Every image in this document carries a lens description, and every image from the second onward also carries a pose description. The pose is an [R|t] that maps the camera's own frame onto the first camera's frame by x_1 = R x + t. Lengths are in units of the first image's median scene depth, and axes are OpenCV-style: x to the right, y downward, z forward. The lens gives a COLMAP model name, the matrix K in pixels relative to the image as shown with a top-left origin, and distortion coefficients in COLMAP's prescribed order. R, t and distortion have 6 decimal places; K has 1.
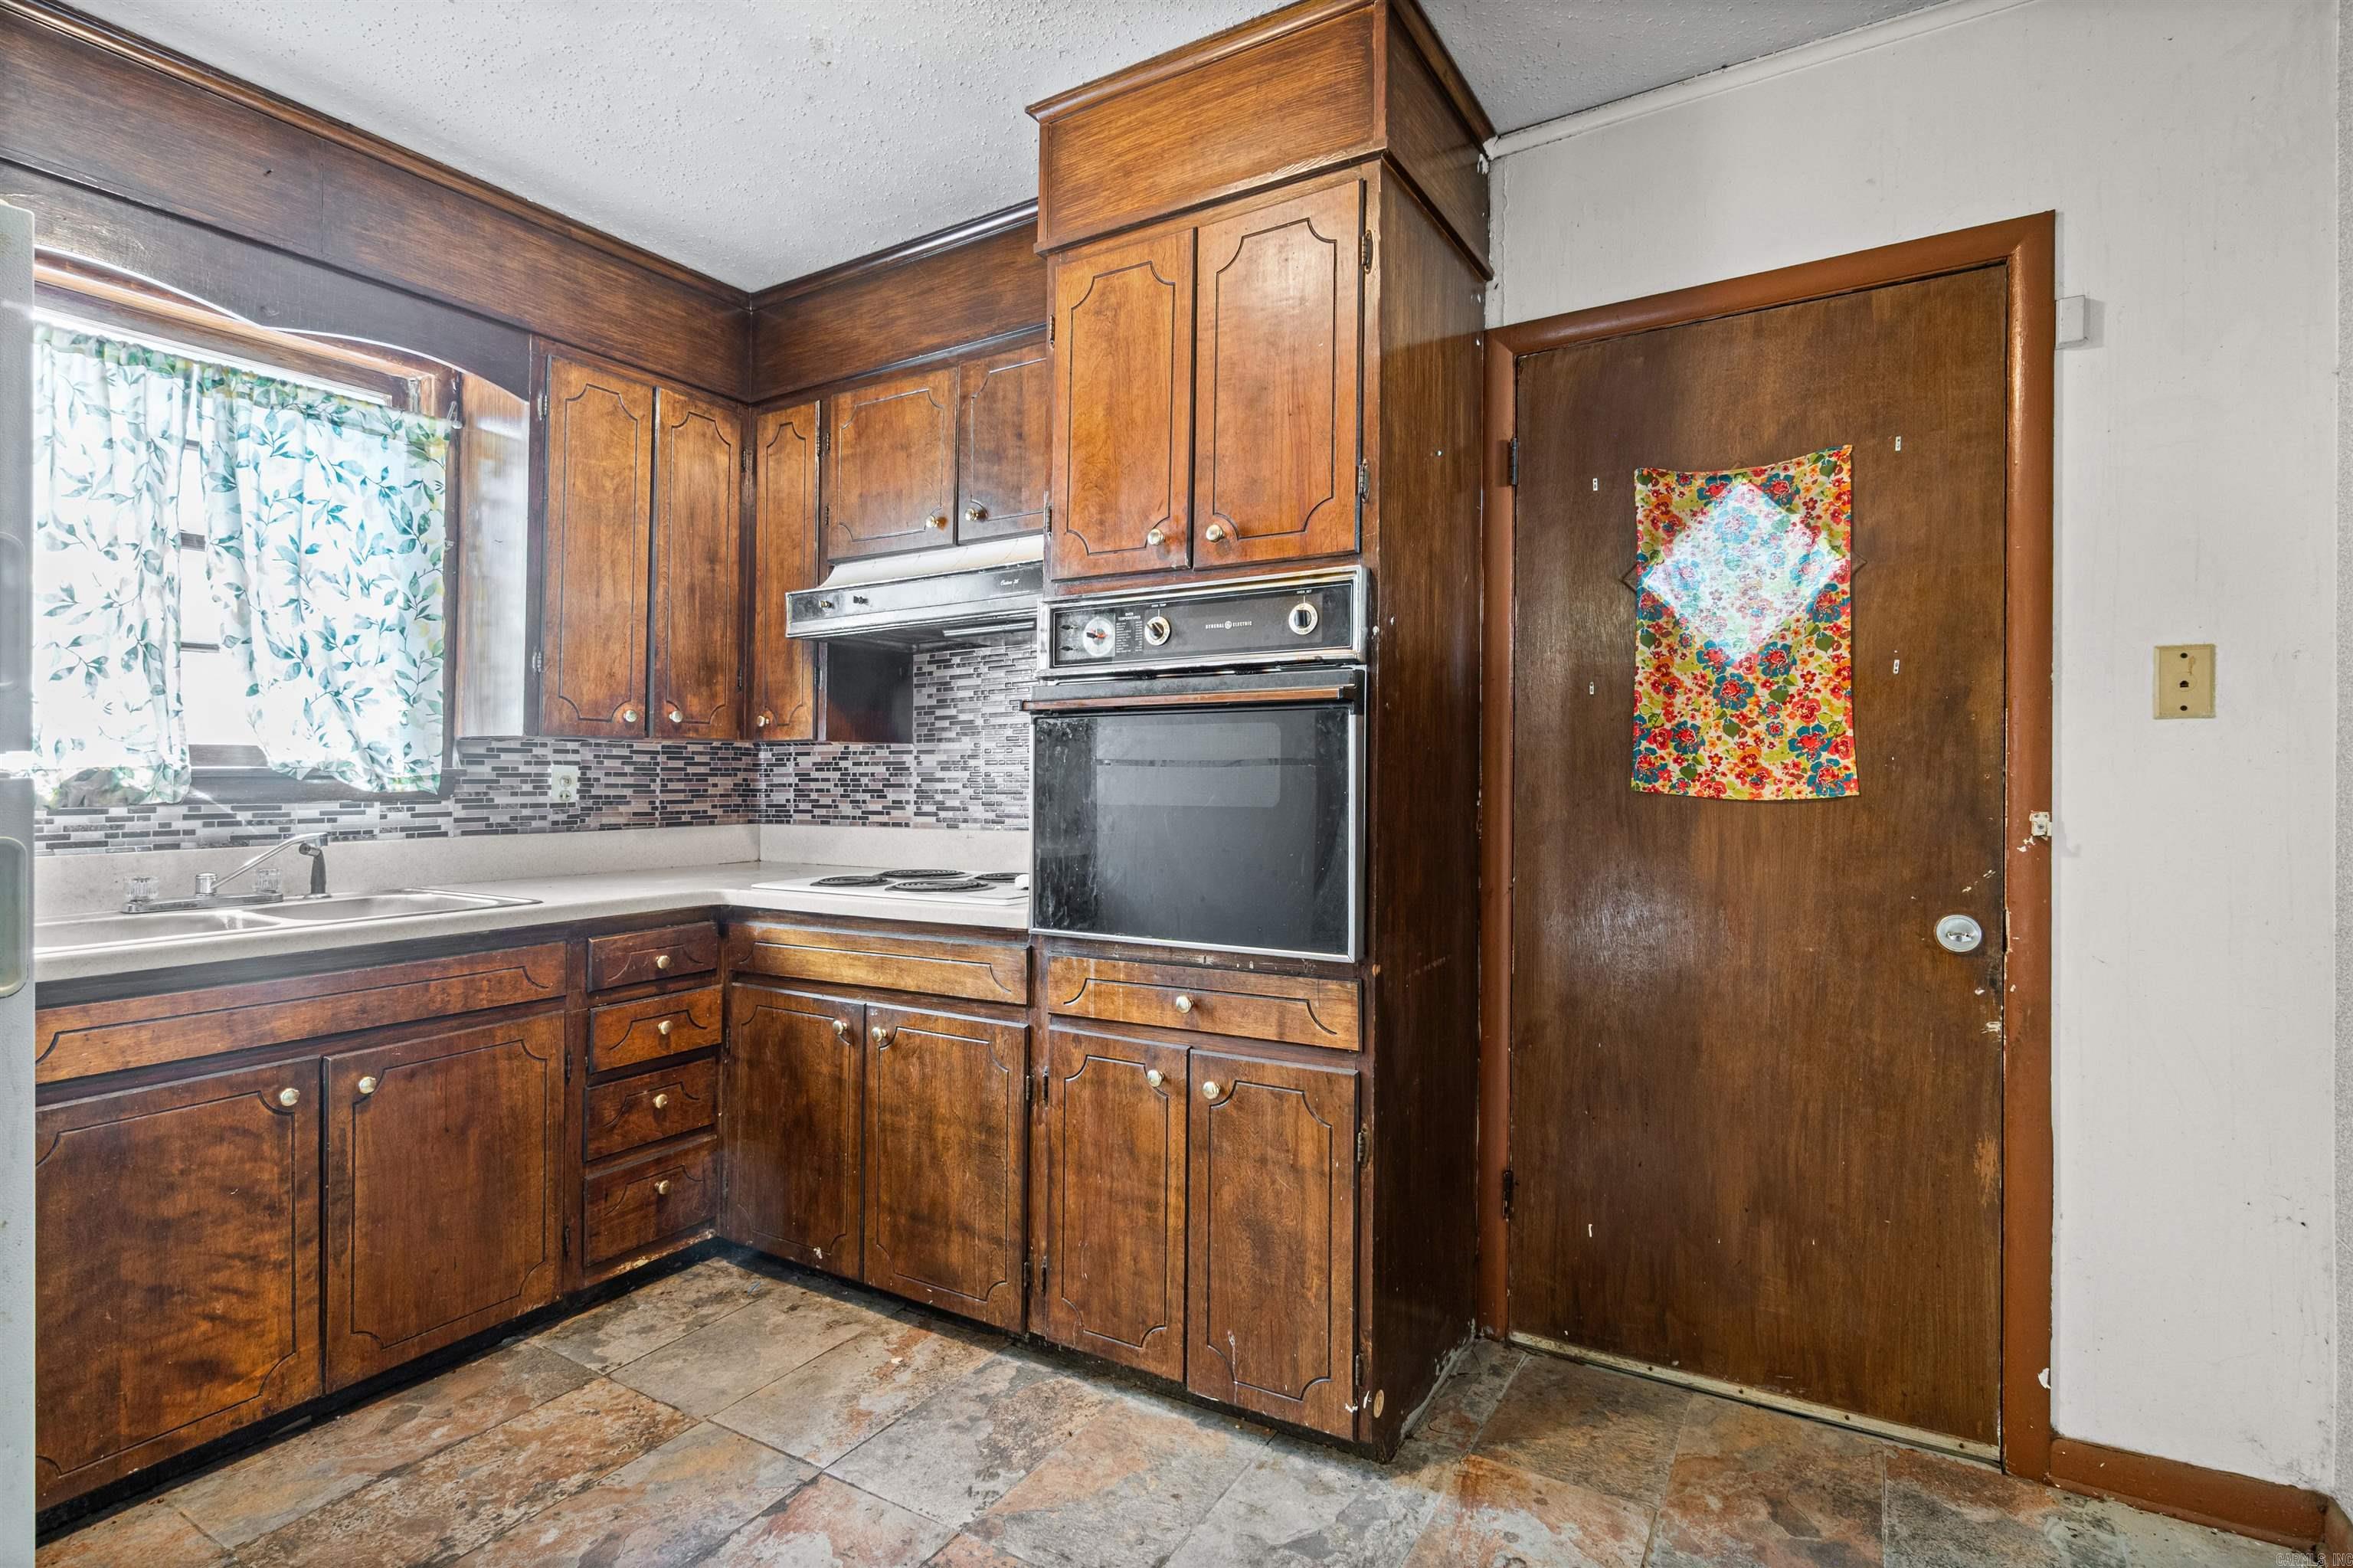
lens RADIAL K [[1150.4, 0, 1176.5], [0, 1150.4, 784.0], [0, 0, 1]] dist [-0.000709, -0.000801]
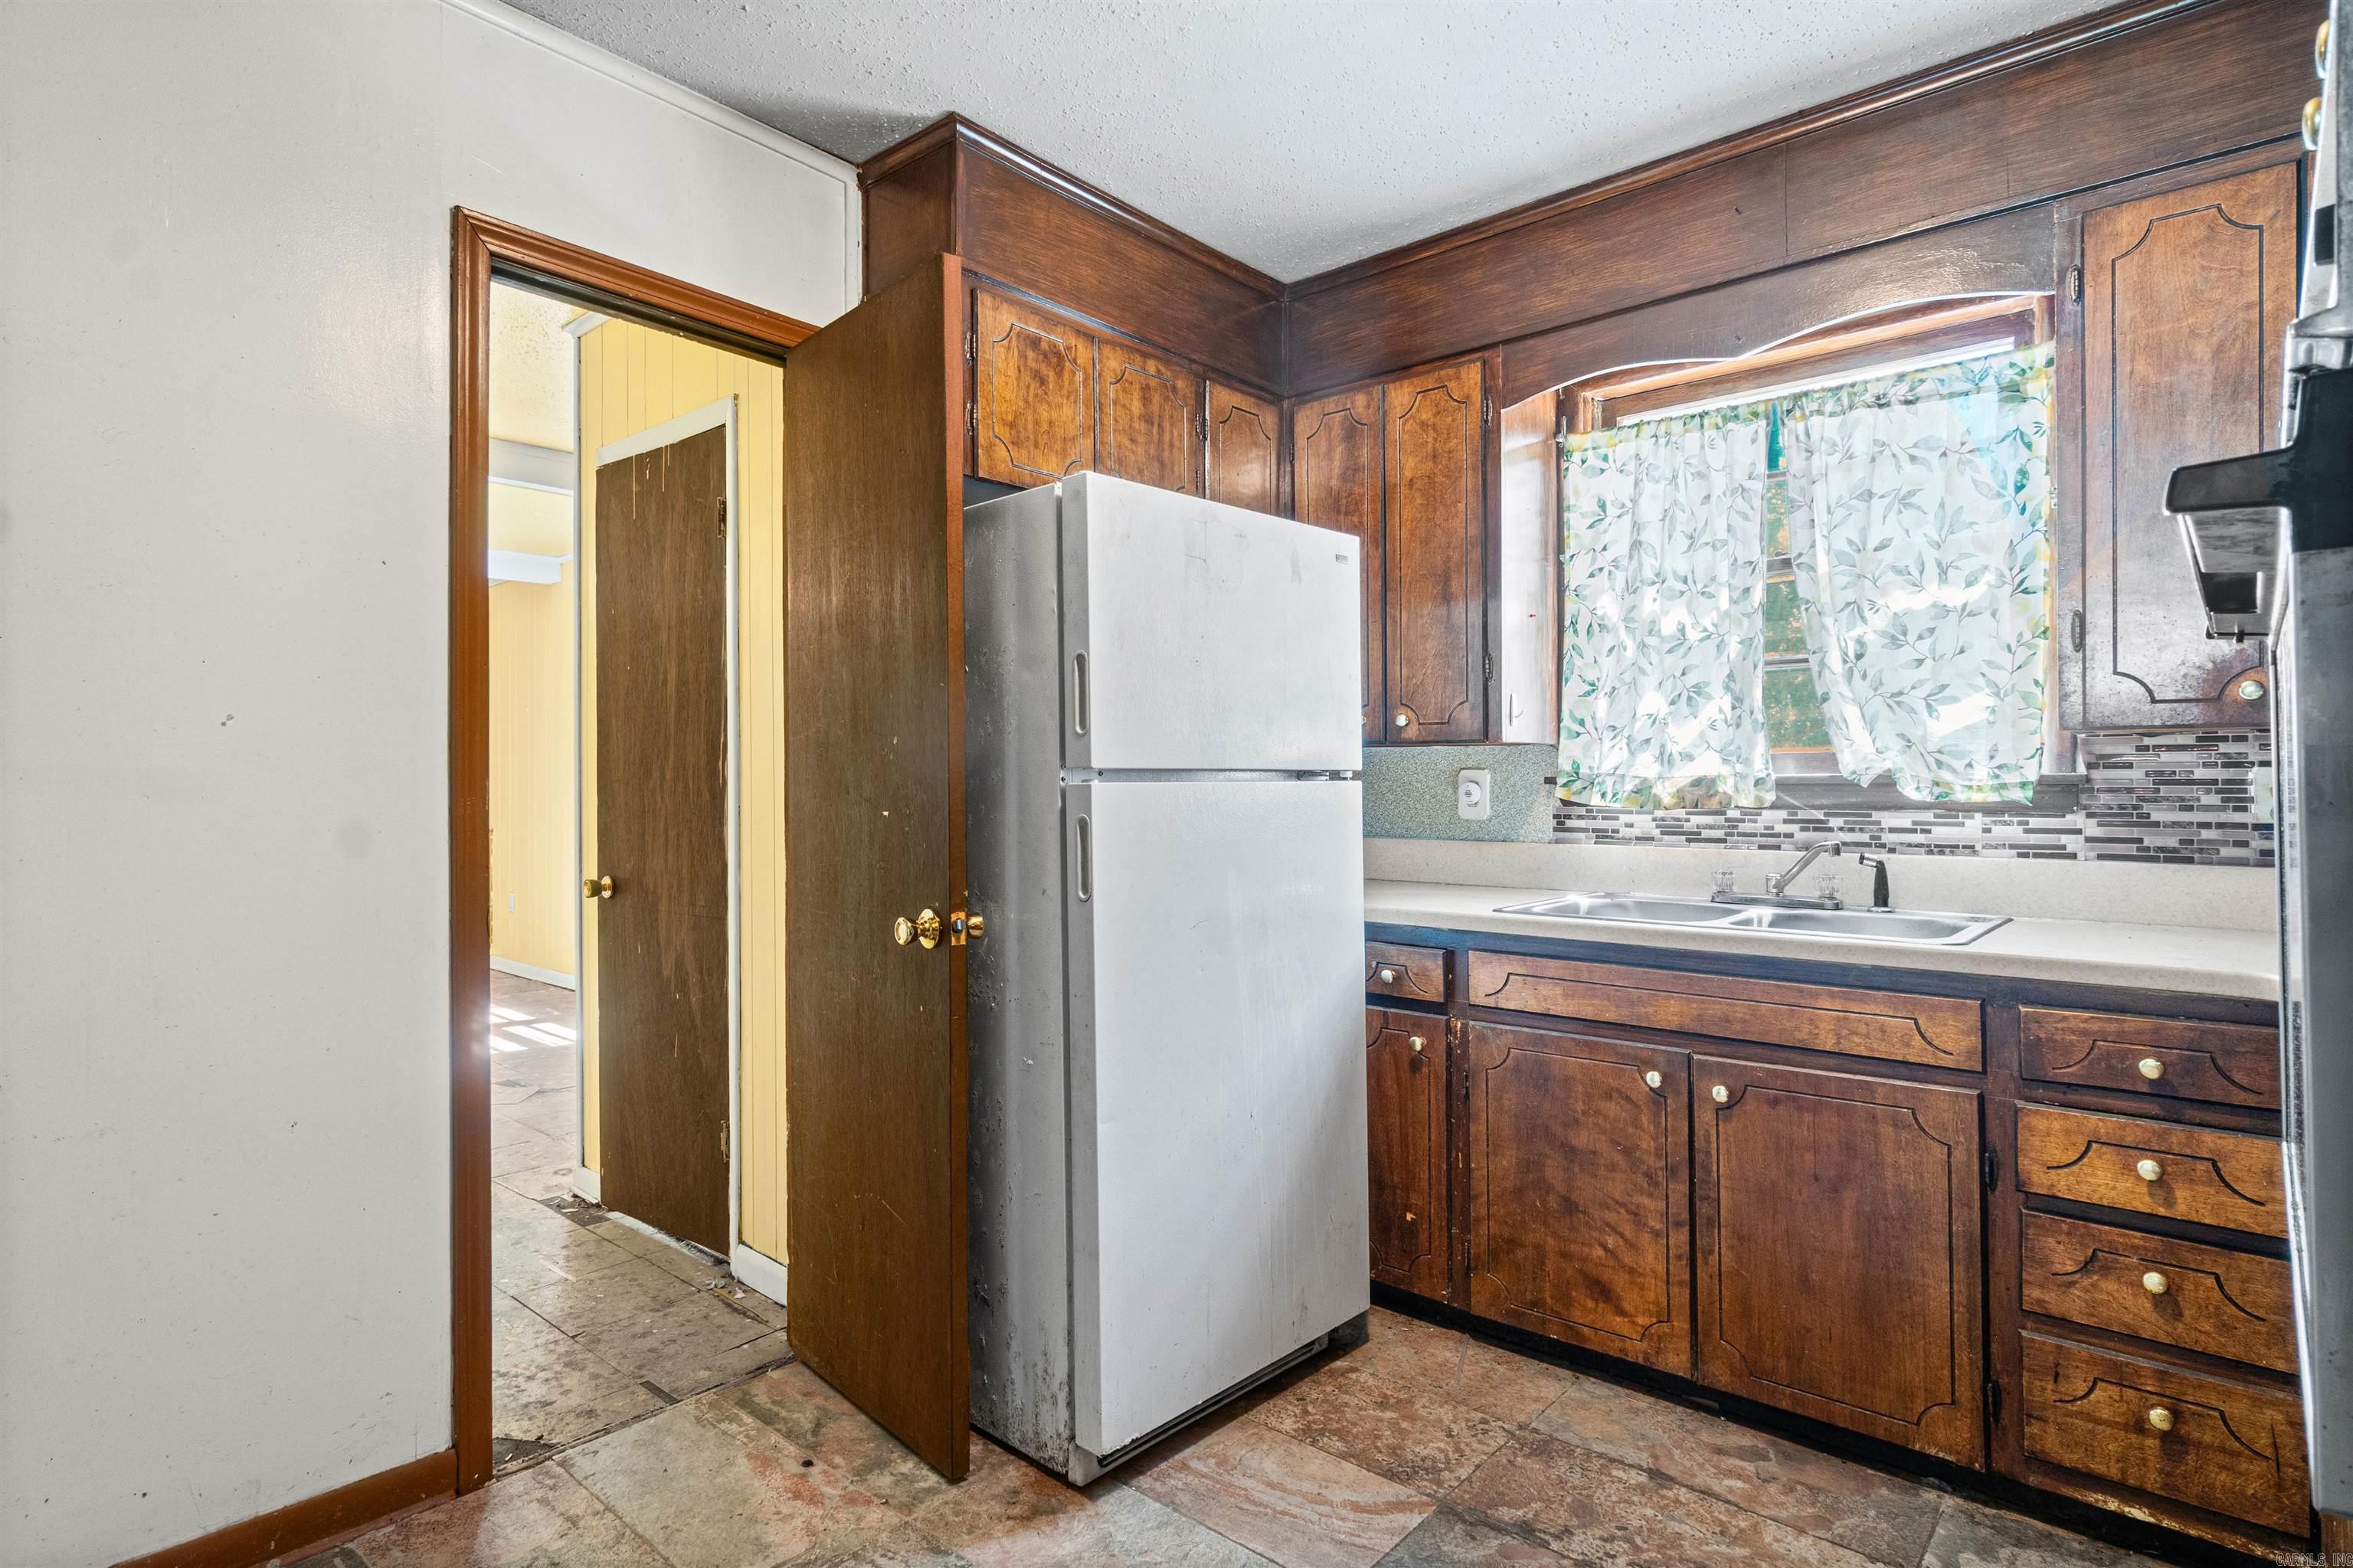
lens RADIAL K [[1250.6, 0, 1176.6], [0, 1250.6, 777.0], [0, 0, 1]] dist [-0.001741, 0.000524]
pose [[-0.195235, -0.003738, -0.980749, 0.378318], [-0.007908, 0.999966, -0.002237, -0.005061], [0.980725, 0.007319, -0.195258, 0.631429]]
